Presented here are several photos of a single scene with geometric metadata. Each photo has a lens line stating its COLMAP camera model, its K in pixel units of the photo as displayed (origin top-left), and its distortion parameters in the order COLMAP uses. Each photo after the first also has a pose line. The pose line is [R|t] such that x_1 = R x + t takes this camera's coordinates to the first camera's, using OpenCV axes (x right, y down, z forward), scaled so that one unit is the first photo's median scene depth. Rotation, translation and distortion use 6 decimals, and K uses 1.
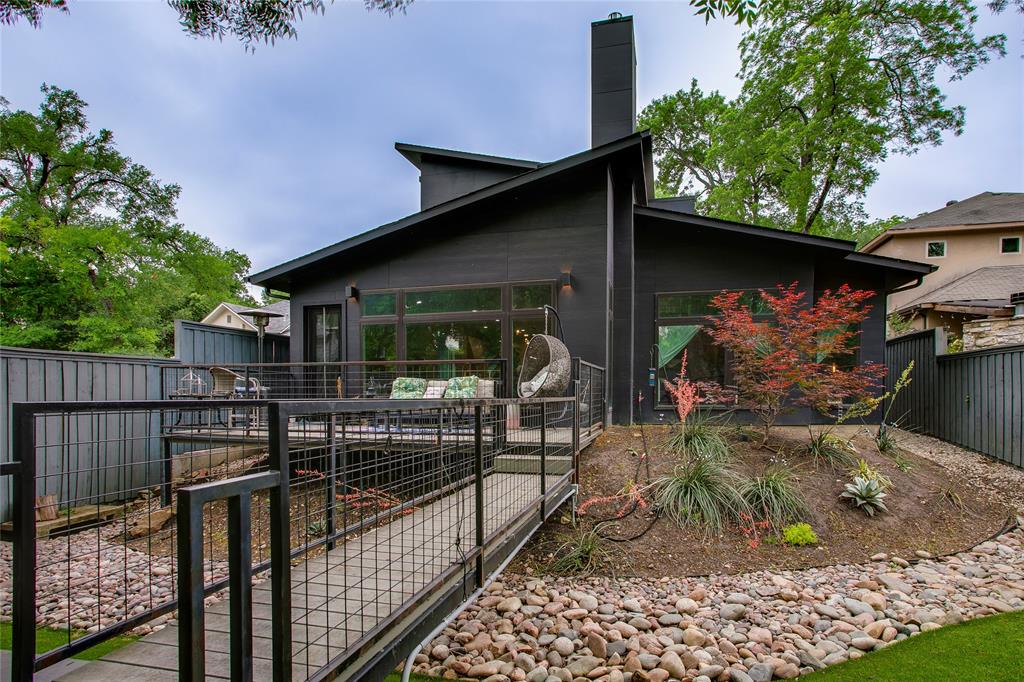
lens RADIAL K [[499.4, 0, 512.8], [0, 499.4, 366.0], [0, 0, 1]] dist [-0.032749, 0.018352]
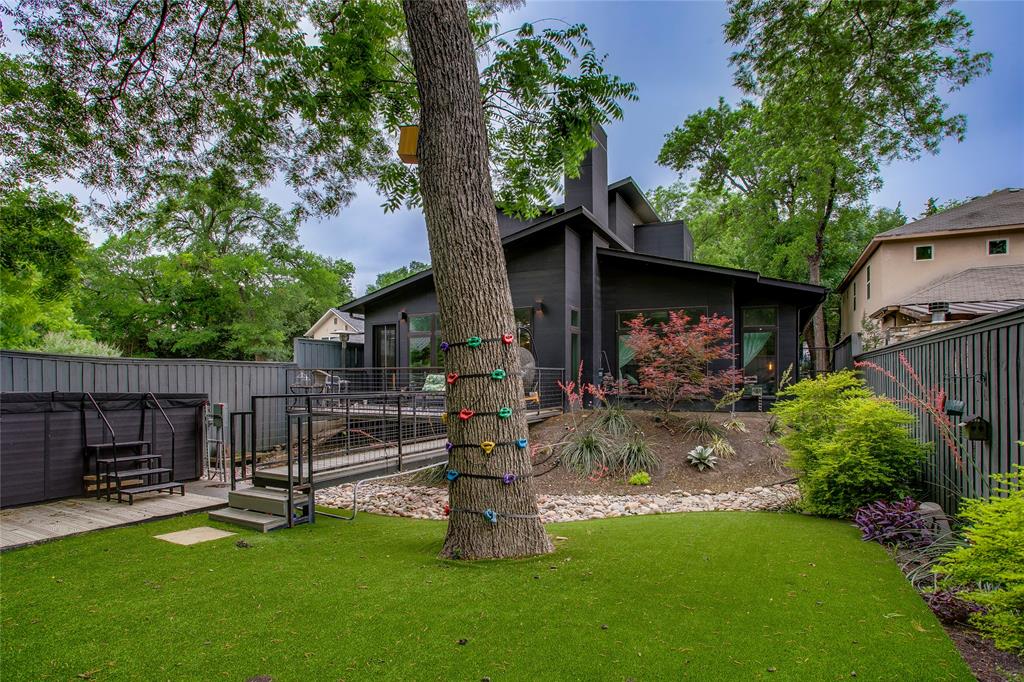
lens RADIAL K [[509.5, 0, 508.9], [0, 509.5, 333.1], [0, 0, 1]] dist [-0.049309, 0.024576]
pose [[0.978750, -0.013355, -0.204620, 0.158172], [0.006208, 0.999349, -0.035529, -0.022642], [0.204961, 0.033503, 0.978197, -0.218049]]
